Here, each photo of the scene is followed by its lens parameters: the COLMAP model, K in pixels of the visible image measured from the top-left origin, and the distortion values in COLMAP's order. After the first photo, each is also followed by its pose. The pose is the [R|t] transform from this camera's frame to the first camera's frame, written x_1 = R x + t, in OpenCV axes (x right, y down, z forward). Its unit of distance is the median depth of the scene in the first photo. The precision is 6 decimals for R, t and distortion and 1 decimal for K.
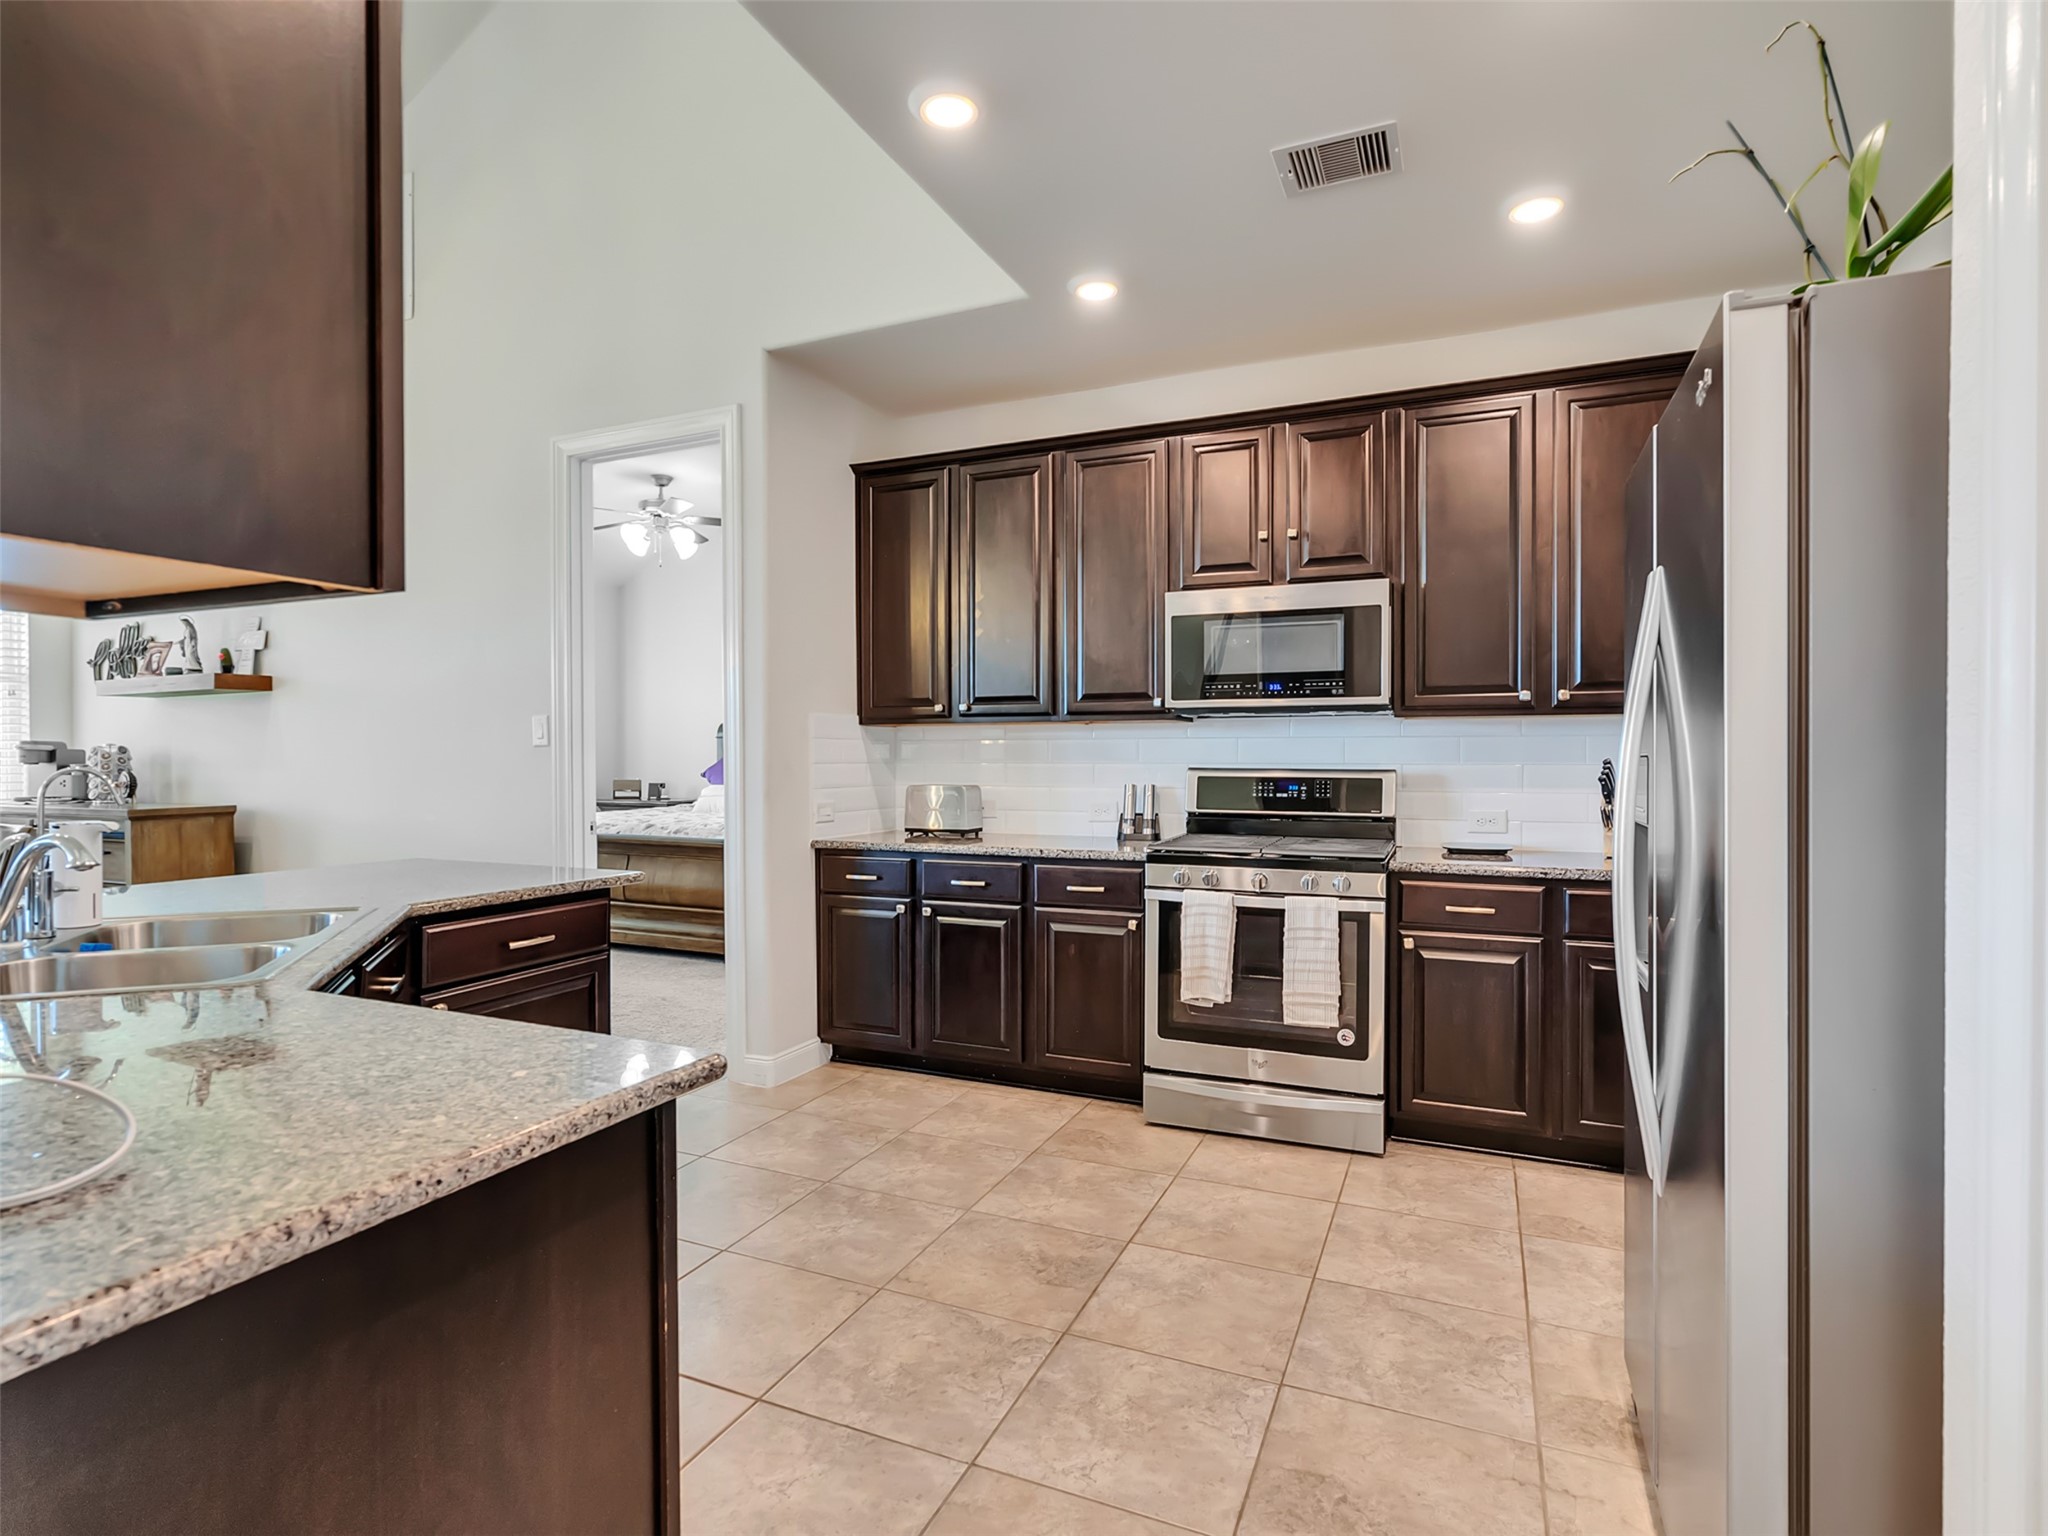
lens RADIAL K [[1049.2, 0, 1011.0], [0, 1049.2, 773.9], [0, 0, 1]] dist [-0.006330, 0.004221]
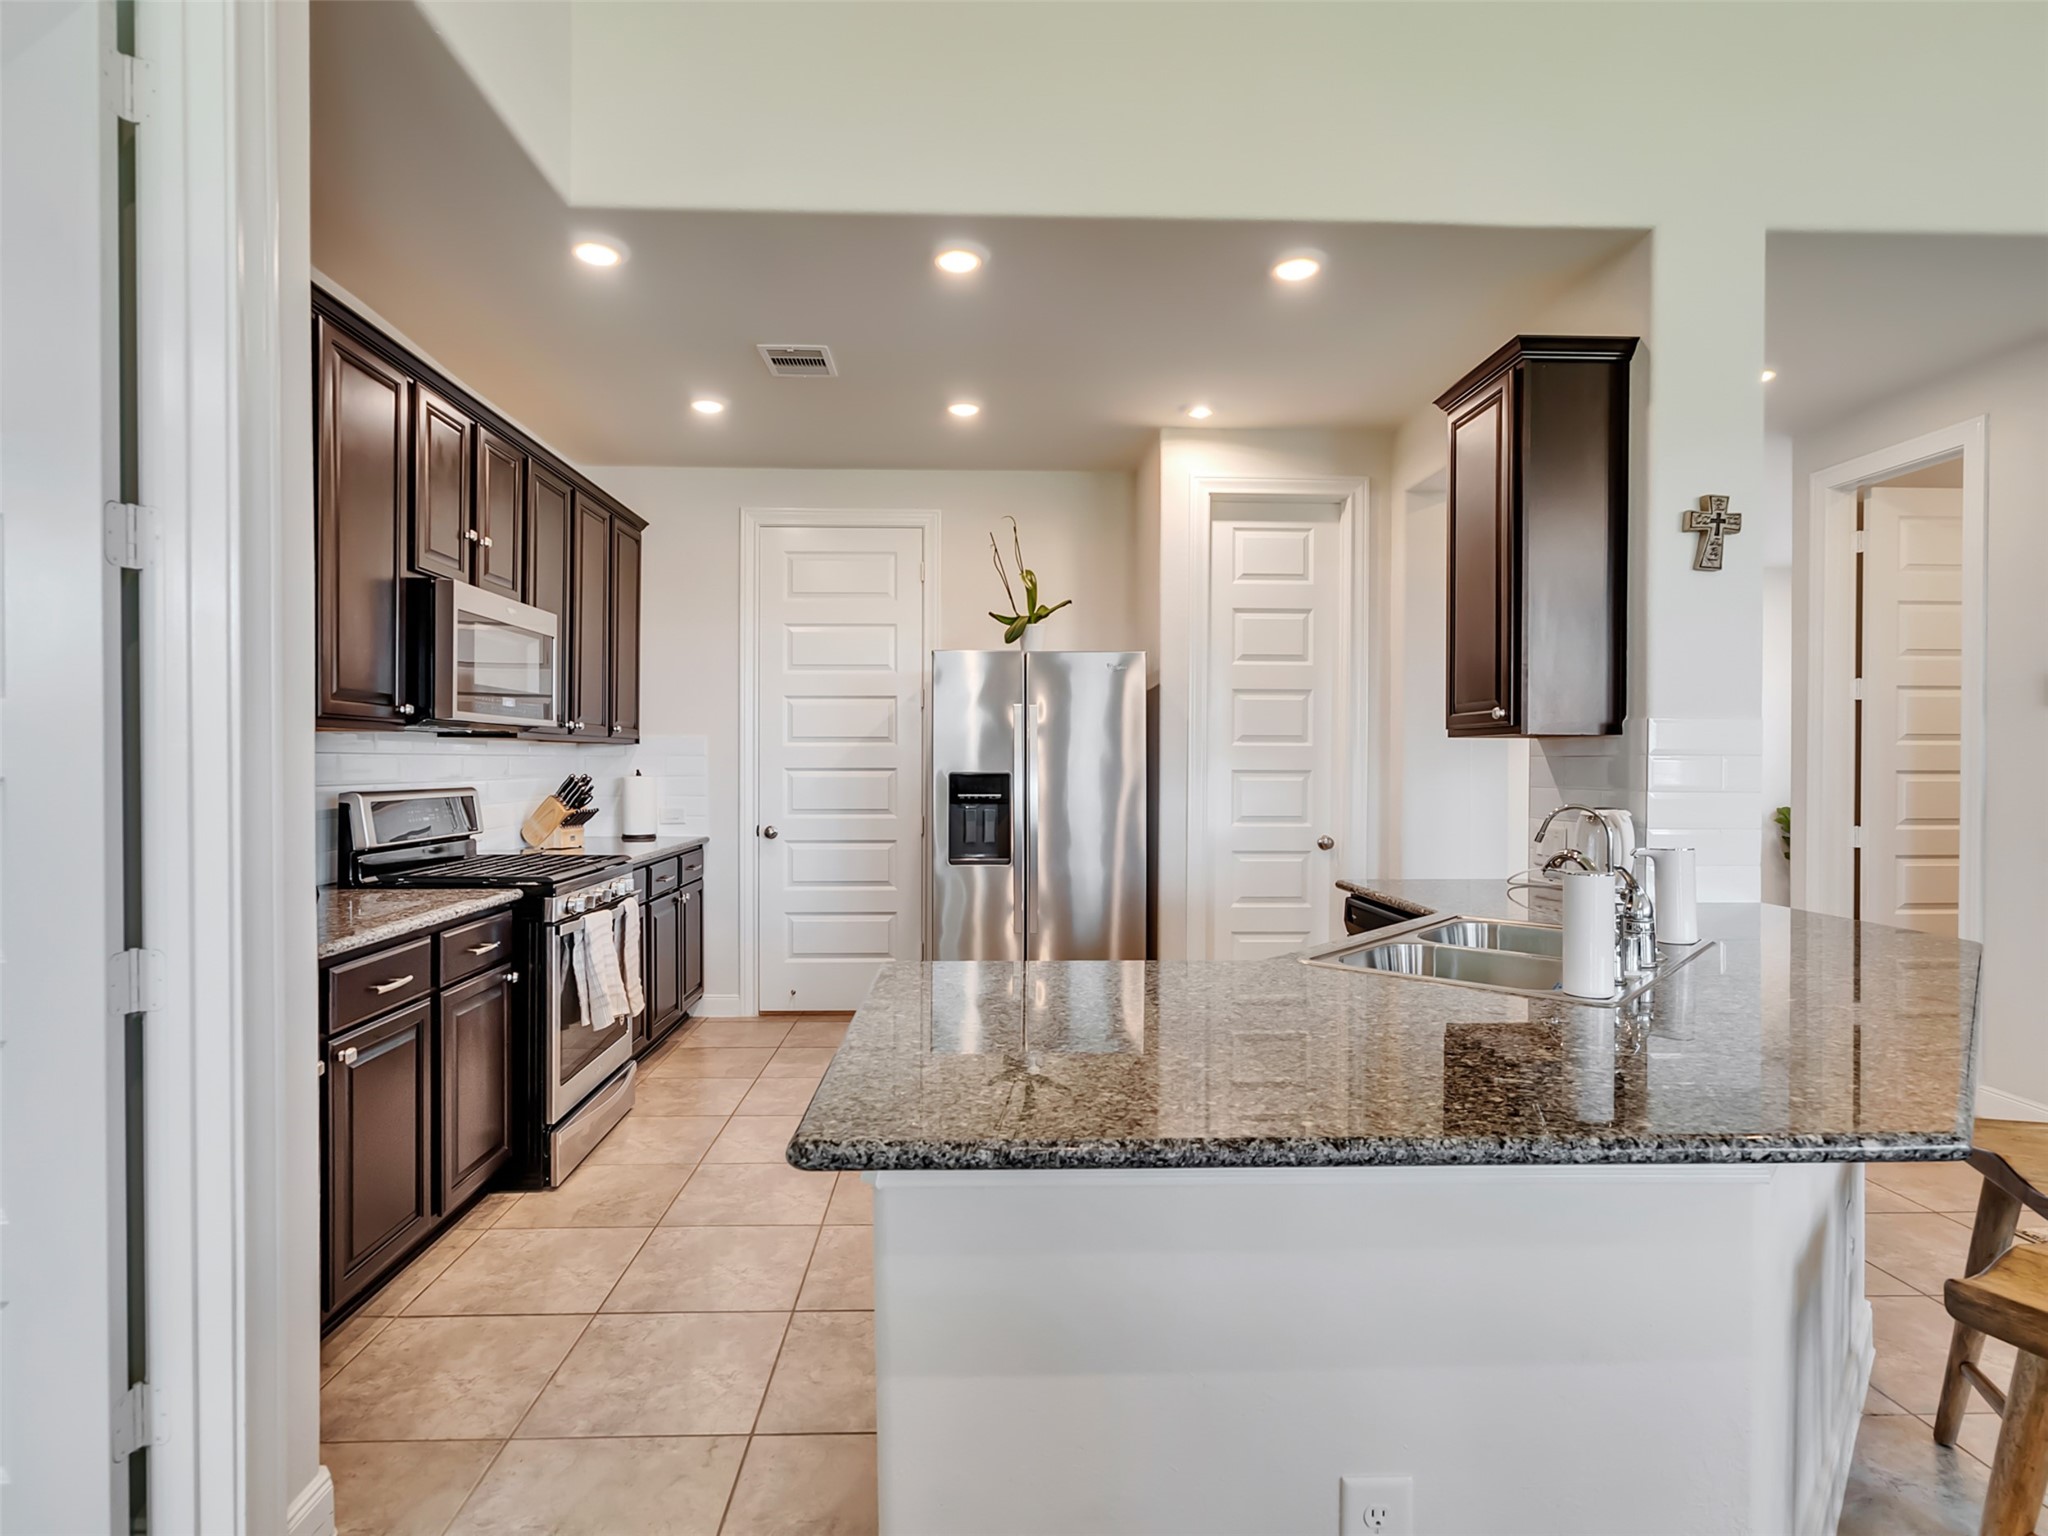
lens RADIAL K [[1049.2, 0, 1009.1], [0, 1049.2, 767.4], [0, 0, 1]] dist [-0.006330, 0.004221]
pose [[-0.435864, -0.002447, 0.900009, -0.787397], [0.023308, 0.999630, 0.014005, -0.025610], [-0.899711, 0.027082, -0.435645, 0.969430]]
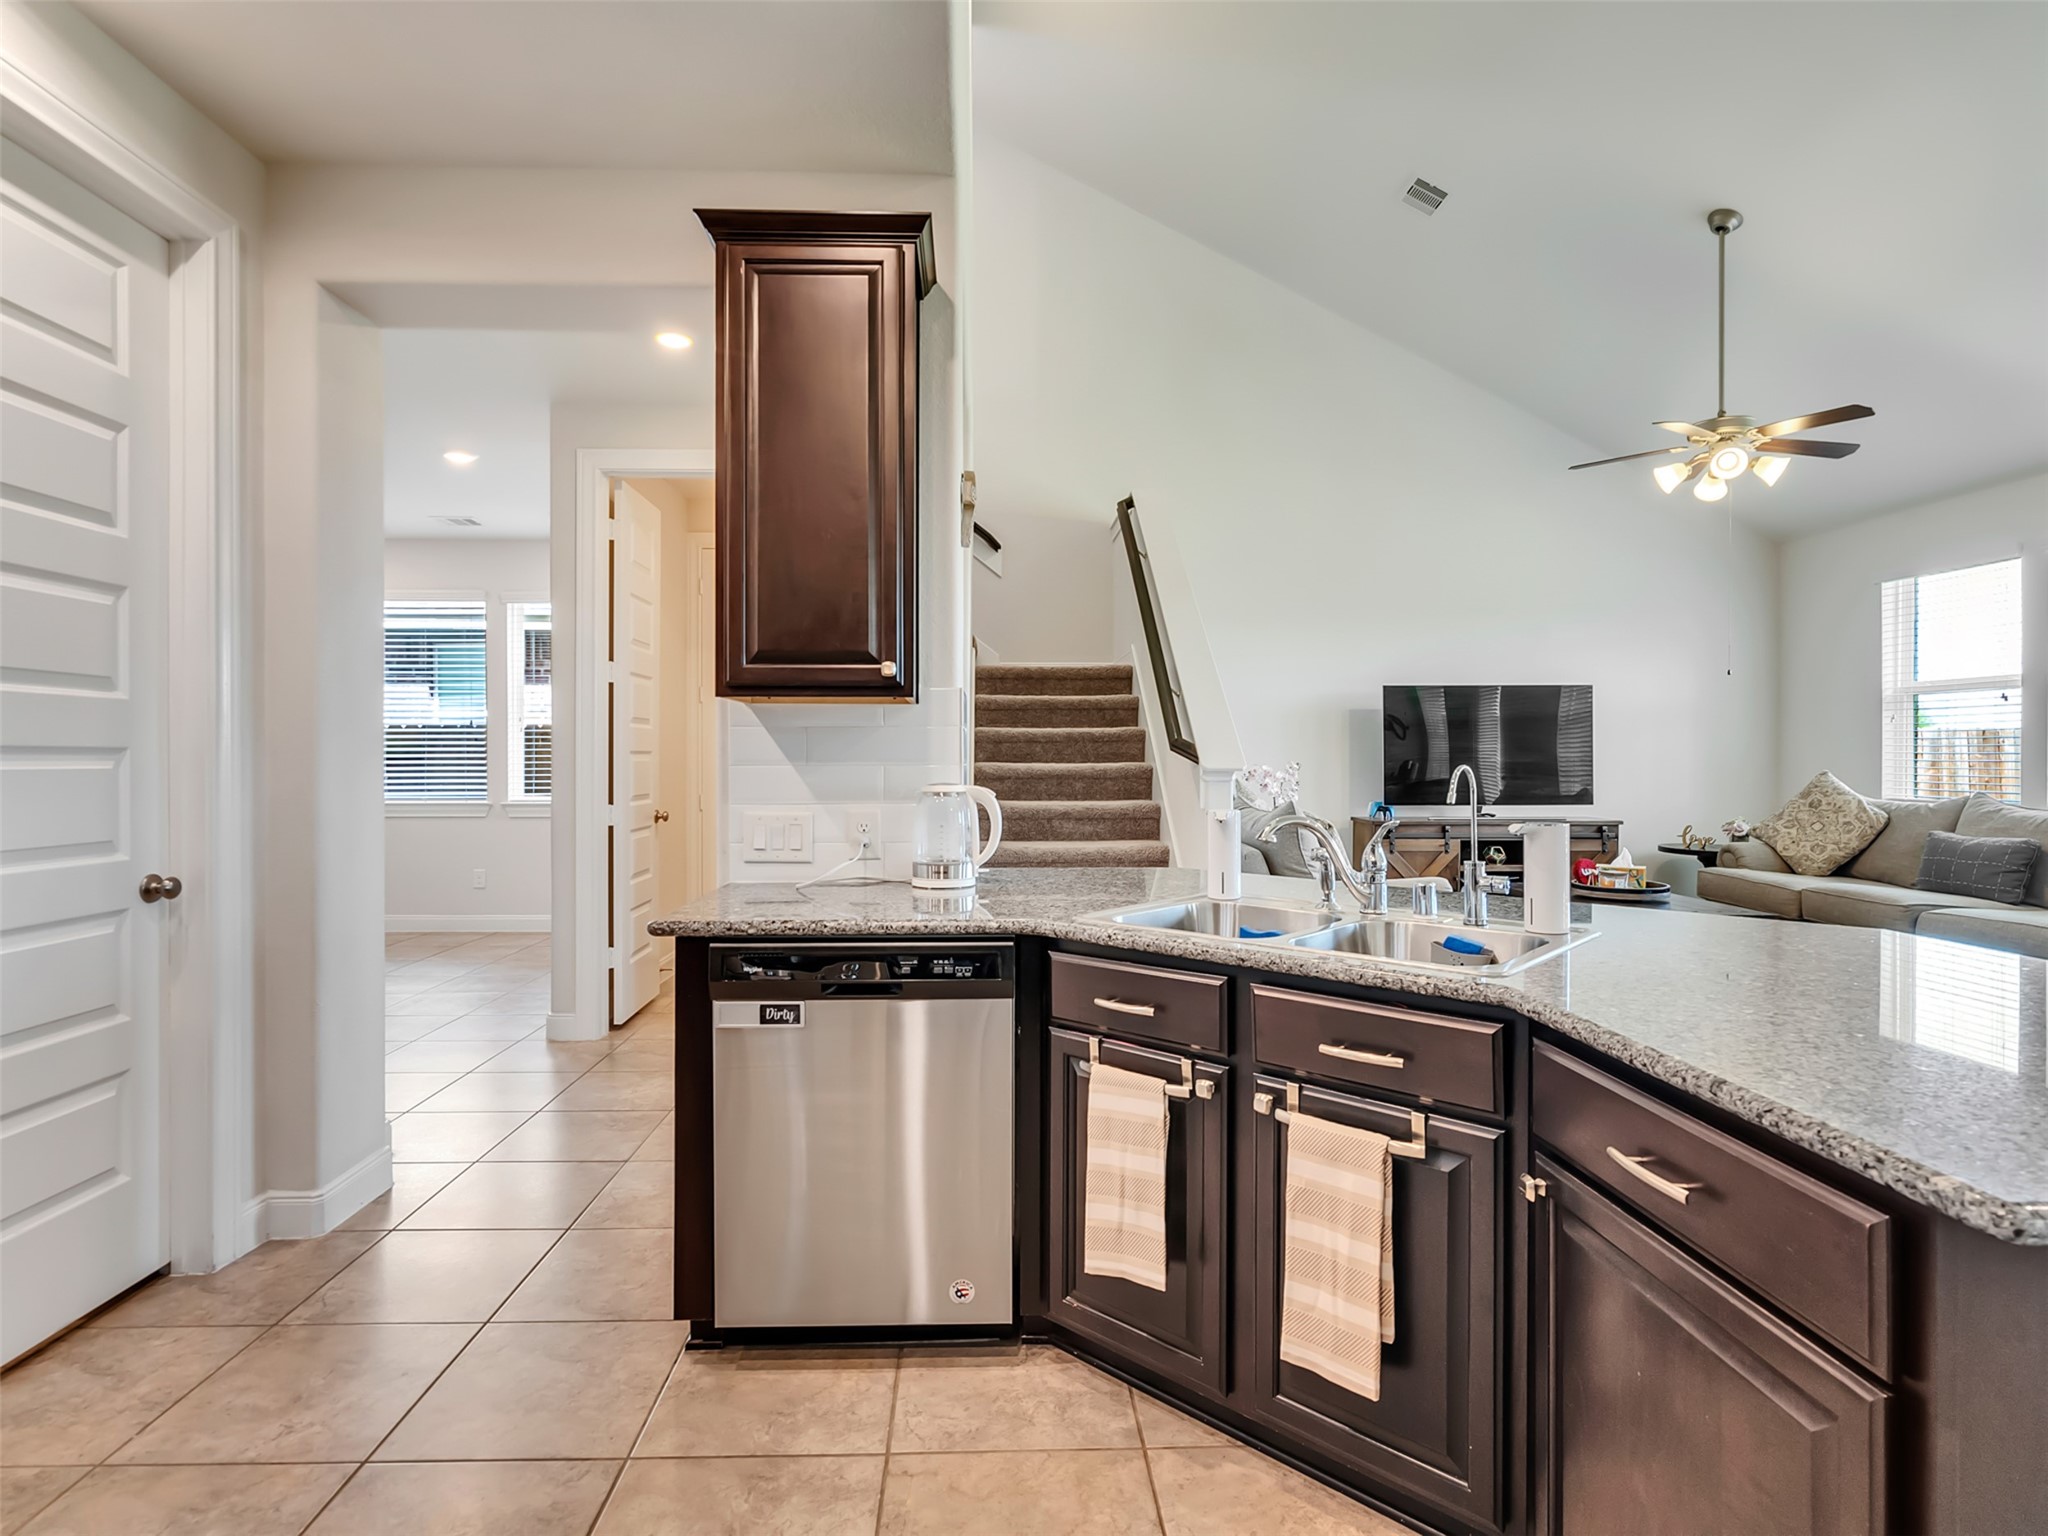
lens RADIAL K [[1049.2, 0, 1004.7], [0, 1049.2, 767.2], [0, 0, 1]] dist [-0.006330, 0.004221]
pose [[-0.902962, 0.007347, -0.429659, -0.016804], [-0.008395, 0.999361, 0.034731, -0.010421], [0.429639, 0.034968, -0.902323, 0.891781]]
